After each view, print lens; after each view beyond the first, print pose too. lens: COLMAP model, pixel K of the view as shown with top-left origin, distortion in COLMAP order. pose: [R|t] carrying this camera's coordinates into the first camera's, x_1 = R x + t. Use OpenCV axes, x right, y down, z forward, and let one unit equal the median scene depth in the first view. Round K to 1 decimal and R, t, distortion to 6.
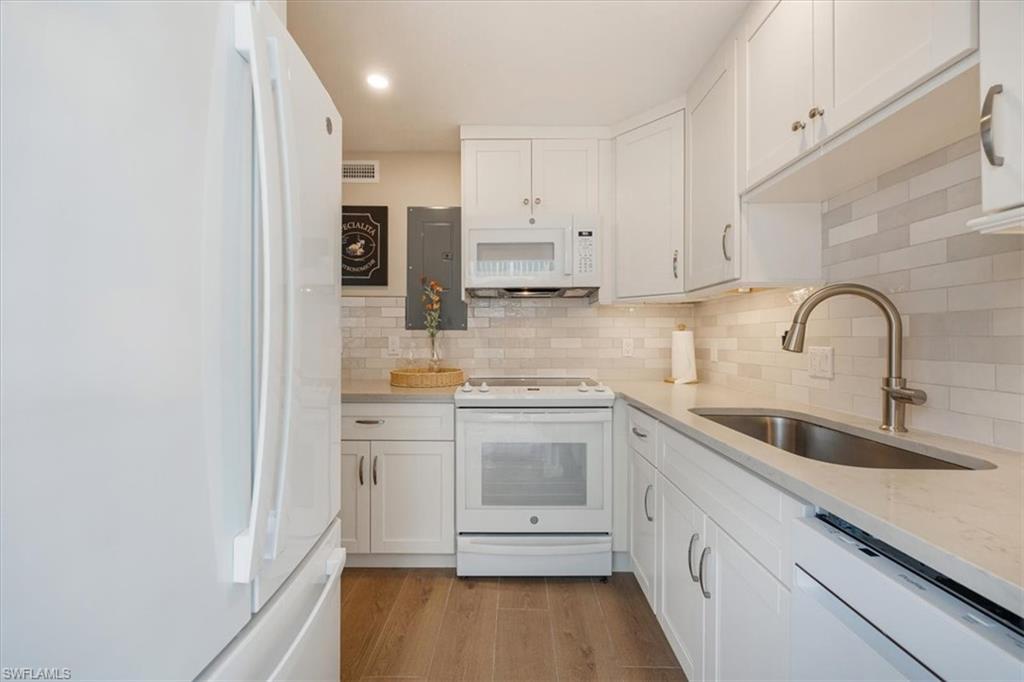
lens RADIAL K [[418.3, 0, 482.8], [0, 418.3, 341.8], [0, 0, 1]] dist [-0.001322, -0.000127]
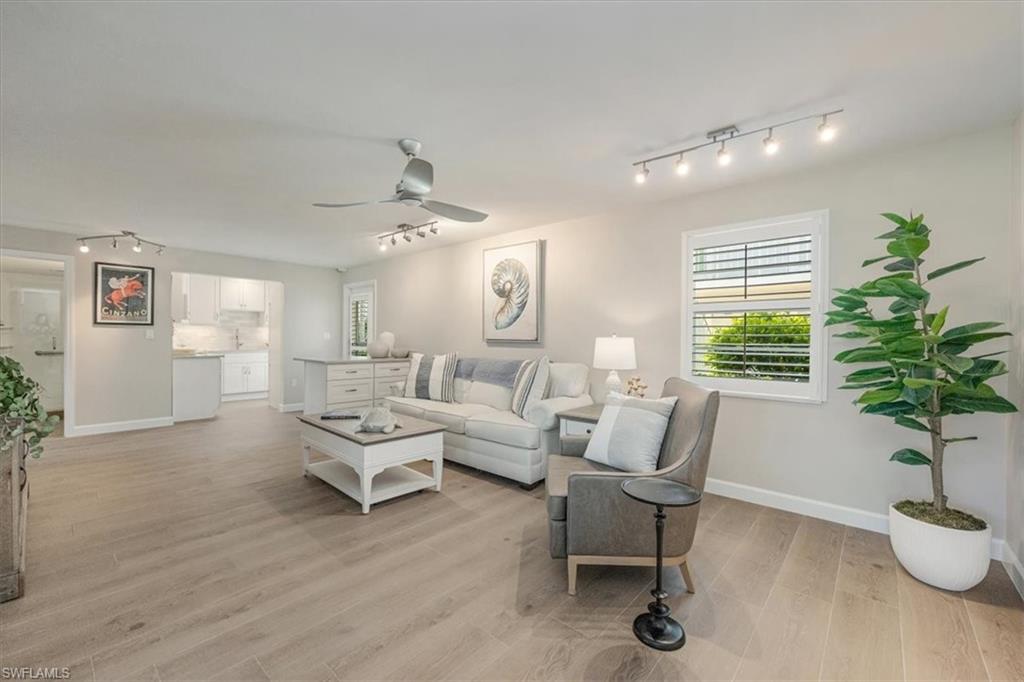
lens RADIAL K [[409.3, 0, 507.6], [0, 409.3, 338.2], [0, 0, 1]] dist [-0.002982, 0.000086]
pose [[-0.789119, -0.010635, 0.614149, -3.765292], [-0.007826, 0.999943, 0.007260, -0.037434], [-0.614191, 0.000923, -0.789157, 2.014692]]
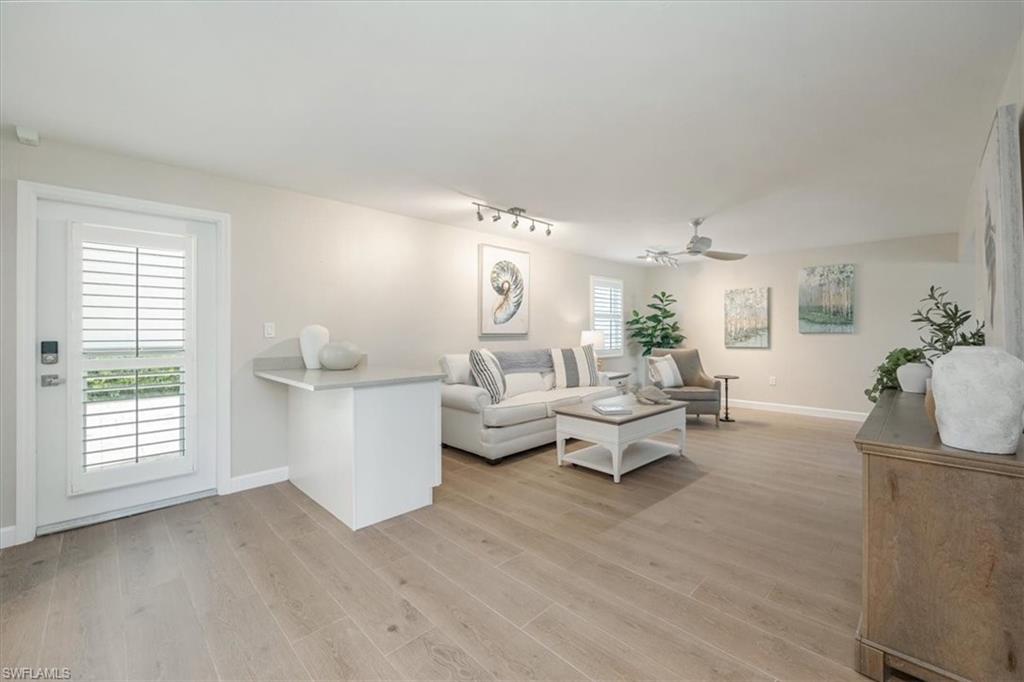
lens RADIAL K [[414.3, 0, 511.3], [0, 414.3, 331.1], [0, 0, 1]] dist [-0.001211, -0.000141]
pose [[-0.668008, -0.001448, -0.744153, -0.762336], [-0.004290, 0.999989, 0.001905, -0.034597], [0.744142, 0.004465, -0.668007, 1.953189]]
